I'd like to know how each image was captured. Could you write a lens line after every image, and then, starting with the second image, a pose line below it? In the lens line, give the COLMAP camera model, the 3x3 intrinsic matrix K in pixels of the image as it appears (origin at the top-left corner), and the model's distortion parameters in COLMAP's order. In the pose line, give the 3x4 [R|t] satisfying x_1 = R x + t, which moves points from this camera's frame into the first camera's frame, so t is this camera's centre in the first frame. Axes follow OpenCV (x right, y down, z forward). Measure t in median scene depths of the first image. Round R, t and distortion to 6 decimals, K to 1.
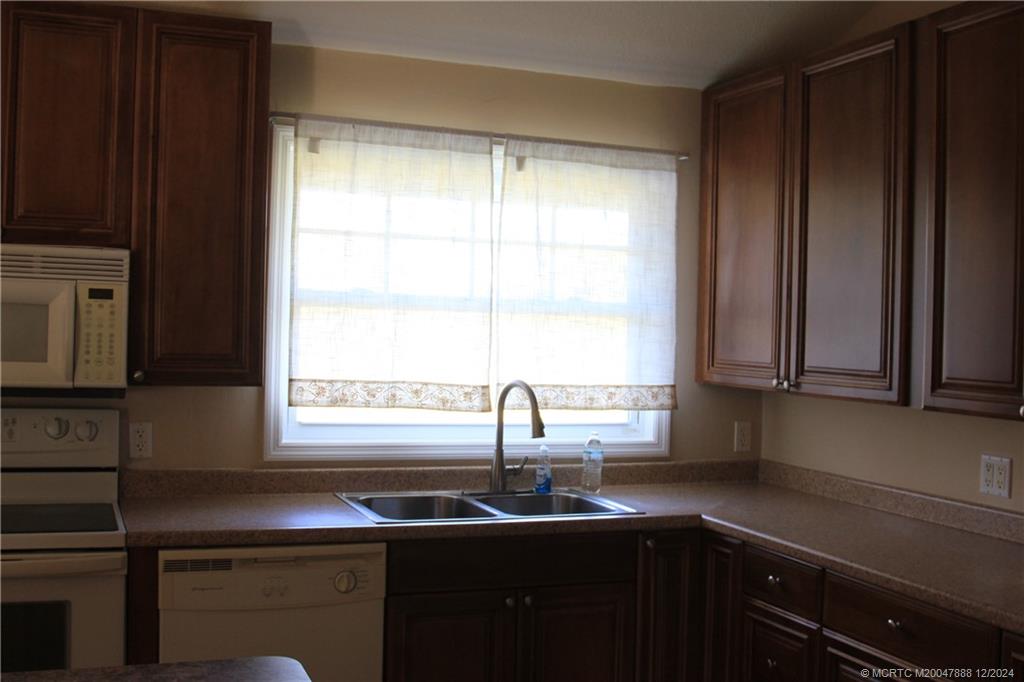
lens RADIAL K [[1126.0, 0, 508.8], [0, 1126.0, 338.8], [0, 0, 1]] dist [-0.113221, 0.000000]
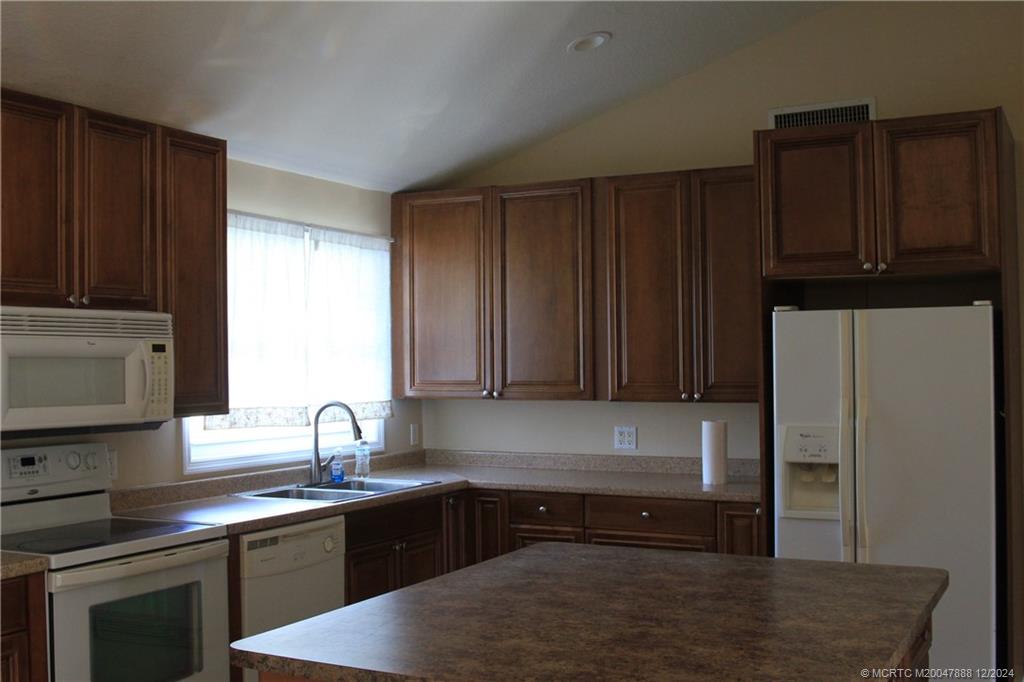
lens RADIAL K [[1126.0, 0, 512.6], [0, 1126.0, 343.3], [0, 0, 1]] dist [-0.113221, 0.000000]
pose [[0.747780, -0.023570, 0.663528, -0.748031], [0.035552, 0.999357, -0.004568, -0.020836], [-0.662994, 0.027006, 0.748137, -0.194449]]
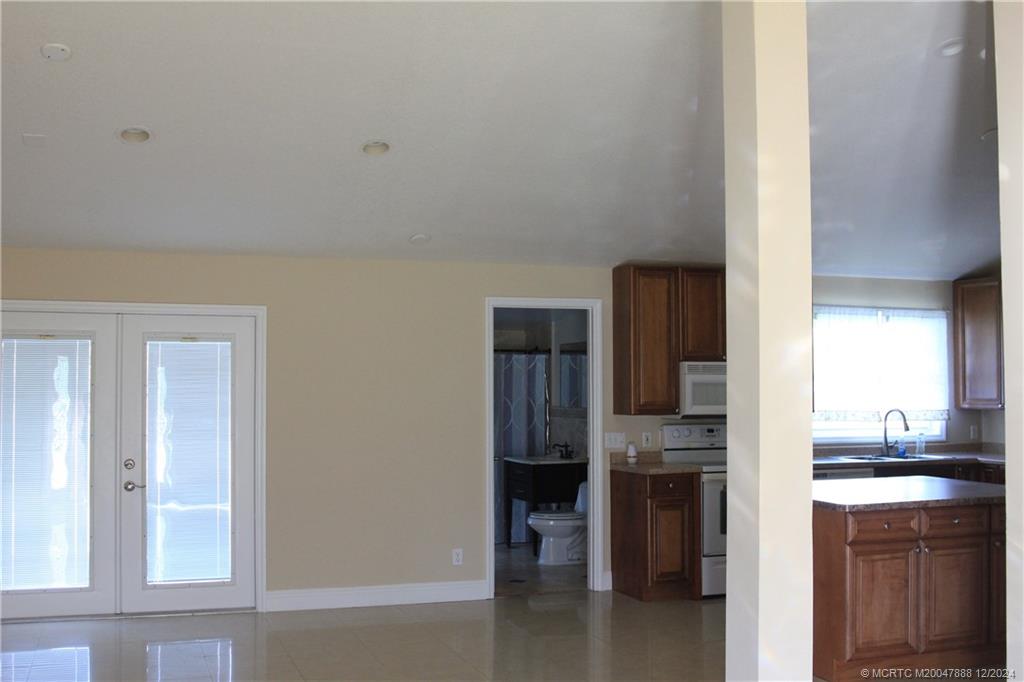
lens RADIAL K [[1126.0, 0, 514.4], [0, 1126.0, 338.1], [0, 0, 1]] dist [-0.113221, 0.000000]
pose [[0.999243, -0.027591, -0.027437, -0.742083], [0.026126, 0.998285, -0.052386, -0.011140], [0.028835, 0.051629, 0.998250, -1.429286]]
